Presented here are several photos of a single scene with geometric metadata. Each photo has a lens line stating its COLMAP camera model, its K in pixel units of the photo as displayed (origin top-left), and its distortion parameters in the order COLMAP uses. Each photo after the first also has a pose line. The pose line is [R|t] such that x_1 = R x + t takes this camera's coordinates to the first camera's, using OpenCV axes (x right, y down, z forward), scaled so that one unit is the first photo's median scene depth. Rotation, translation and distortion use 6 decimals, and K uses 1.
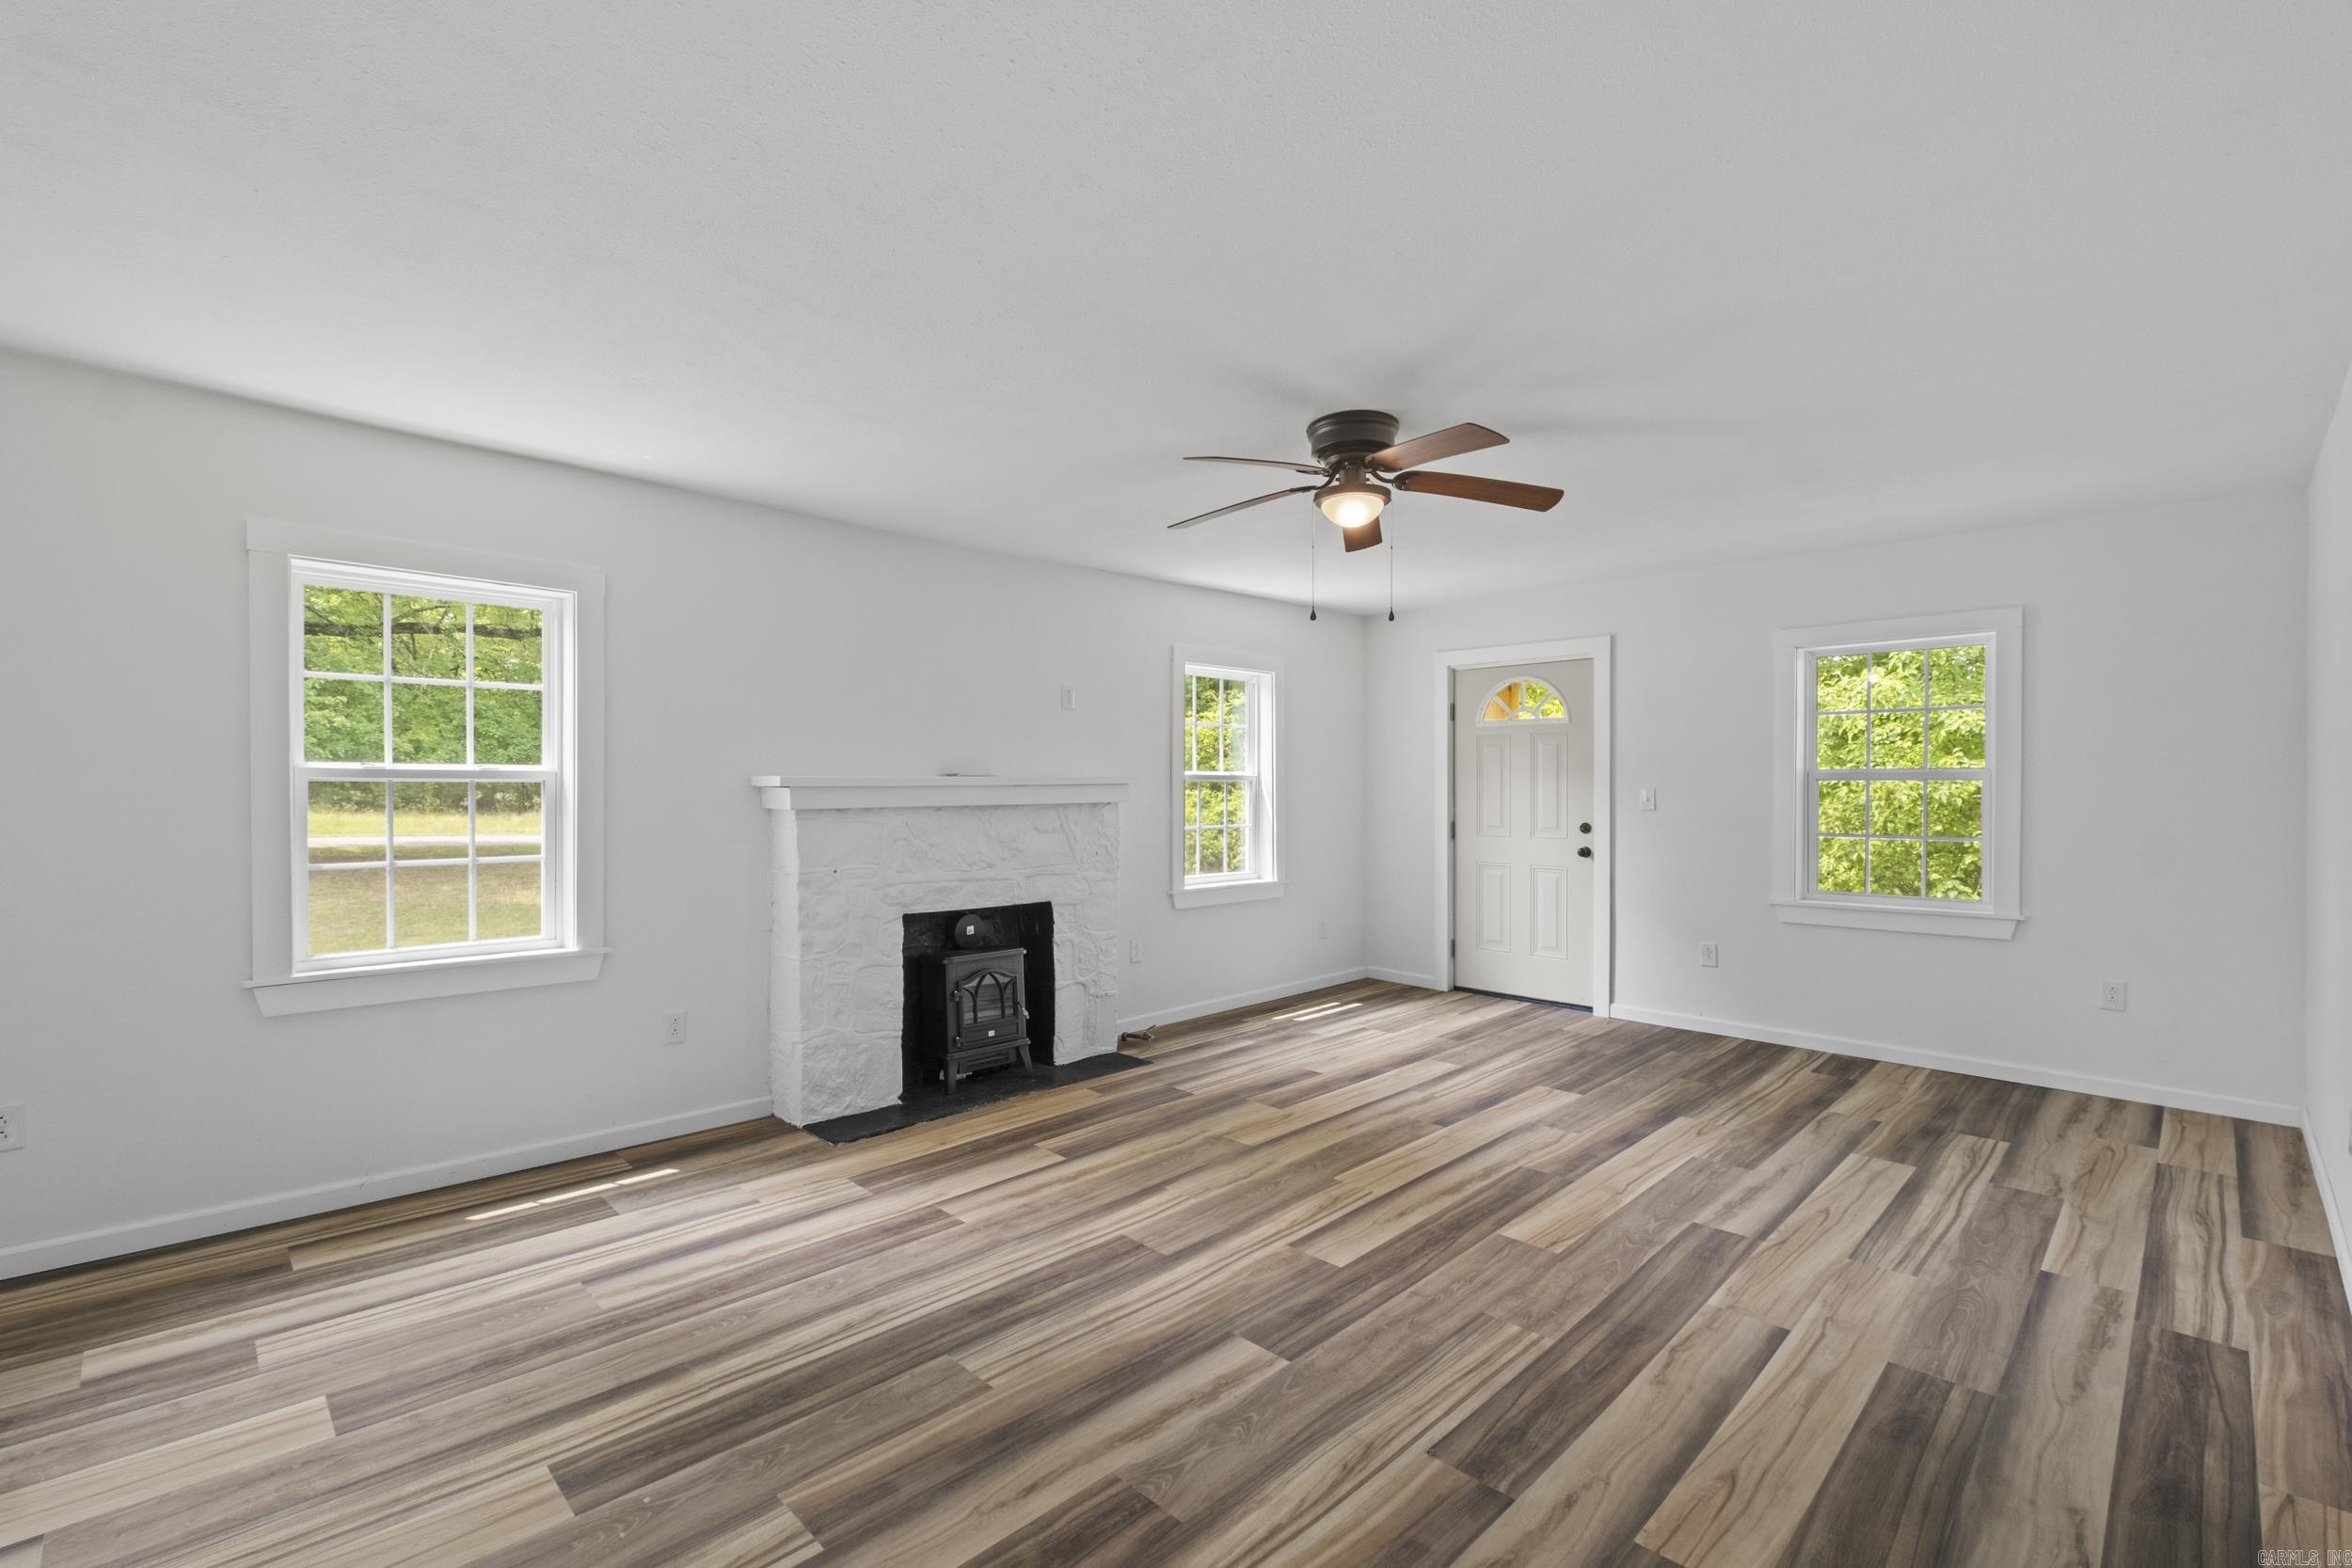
lens RADIAL K [[1044.5, 0, 1175.5], [0, 1044.5, 790.7], [0, 0, 1]] dist [-0.005599, -0.000528]
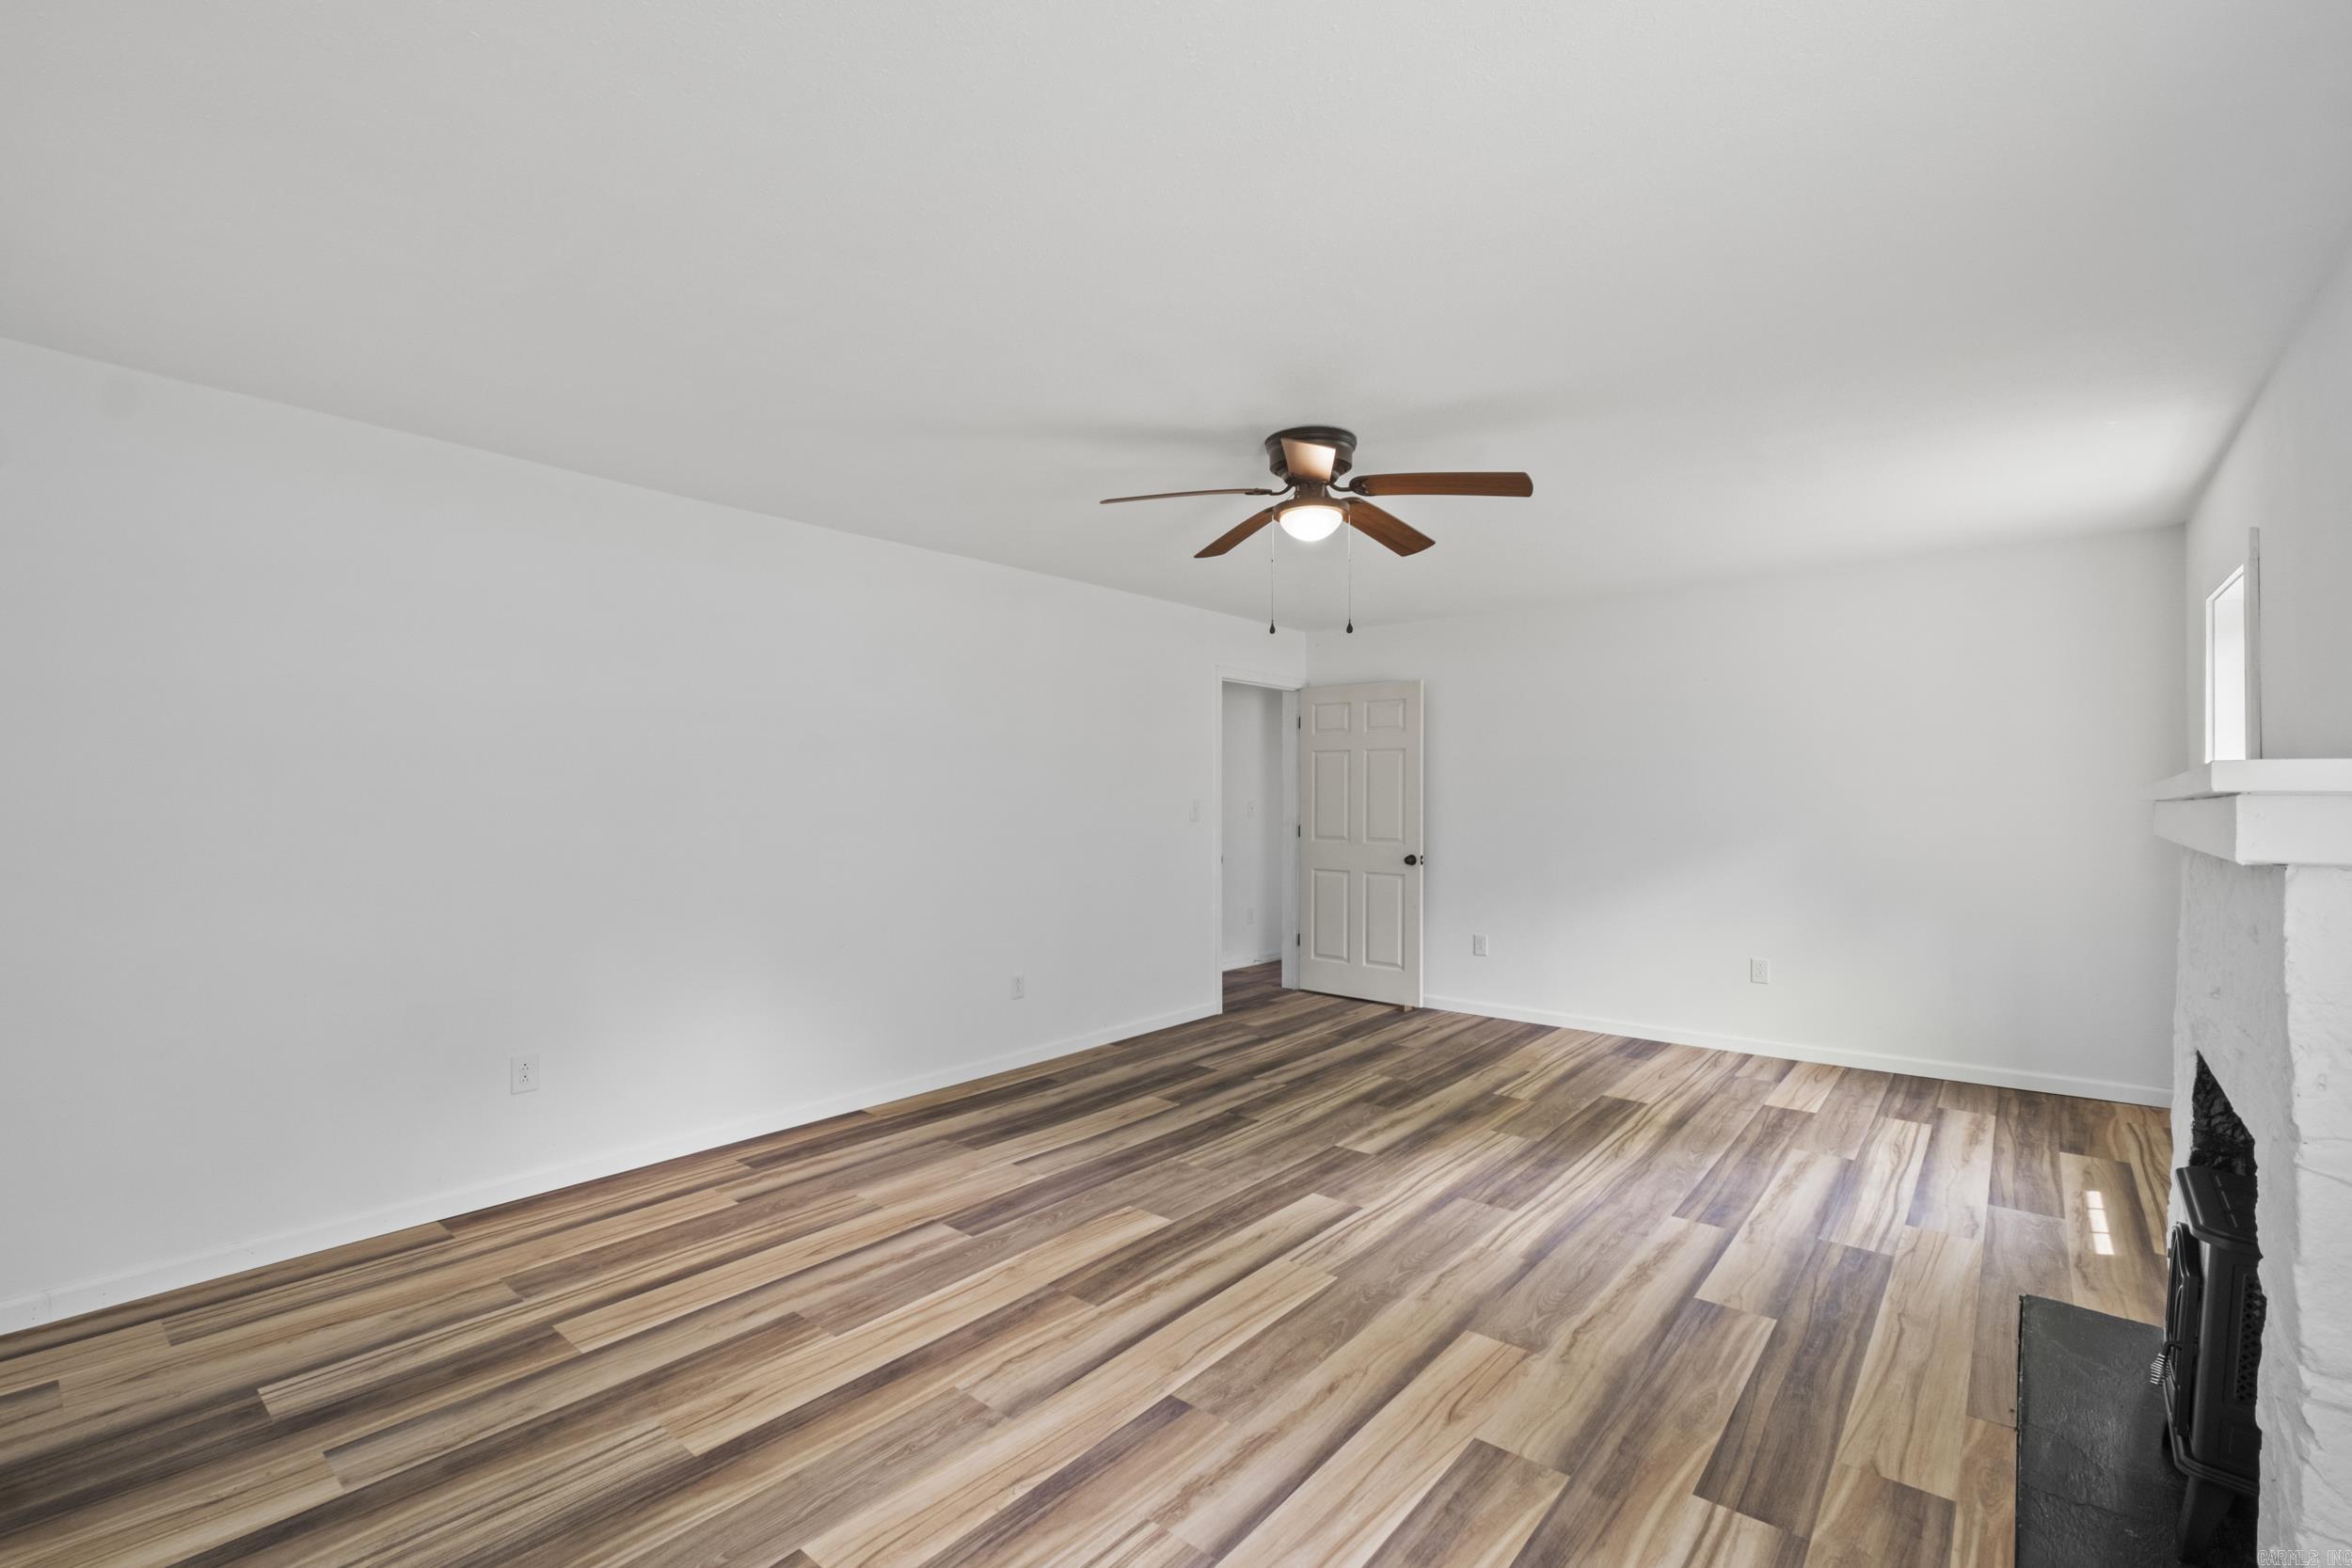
lens RADIAL K [[1044.5, 0, 1177.1], [0, 1044.5, 791.0], [0, 0, 1]] dist [-0.005599, -0.000528]
pose [[-0.995526, -0.000249, -0.094486, 0.424820], [-0.000016, 0.999997, -0.002474, -0.011337], [0.094486, -0.002462, -0.995523, 2.161076]]
